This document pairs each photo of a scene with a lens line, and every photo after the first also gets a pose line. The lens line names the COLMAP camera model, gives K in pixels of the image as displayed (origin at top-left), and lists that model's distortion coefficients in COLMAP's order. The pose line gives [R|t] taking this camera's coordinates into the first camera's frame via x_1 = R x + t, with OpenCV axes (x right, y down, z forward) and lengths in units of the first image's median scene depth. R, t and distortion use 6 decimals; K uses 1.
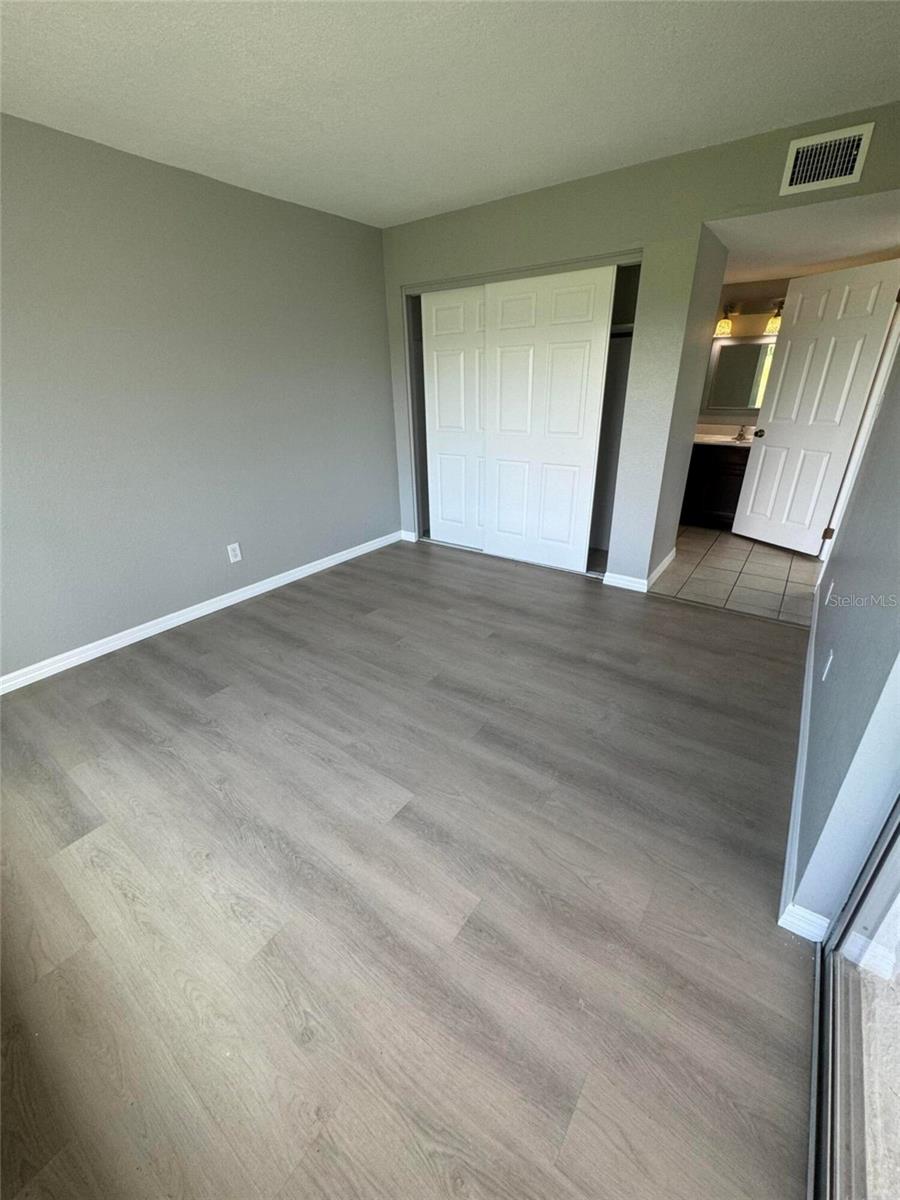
lens RADIAL K [[482.5, 0, 450.0], [0, 482.5, 600.0], [0, 0, 1]] dist [-0.004014, -0.000051]
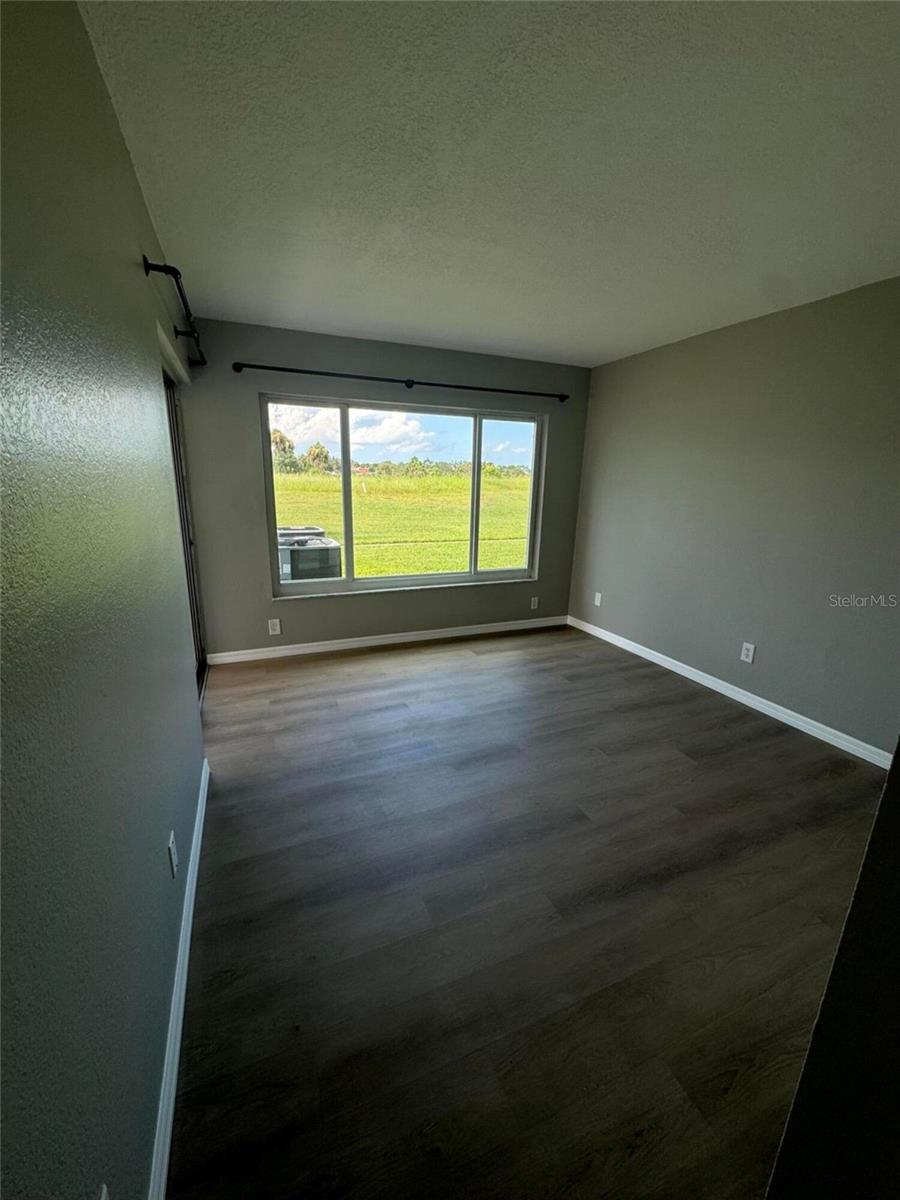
lens RADIAL K [[482.5, 0, 450.0], [0, 482.5, 600.0], [0, 0, 1]] dist [-0.004014, -0.000051]
pose [[-0.514739, 0.214430, -0.830098, 0.830934], [-0.378120, 0.812186, 0.444274, -0.500001], [0.769460, 0.542562, -0.336984, 1.036490]]
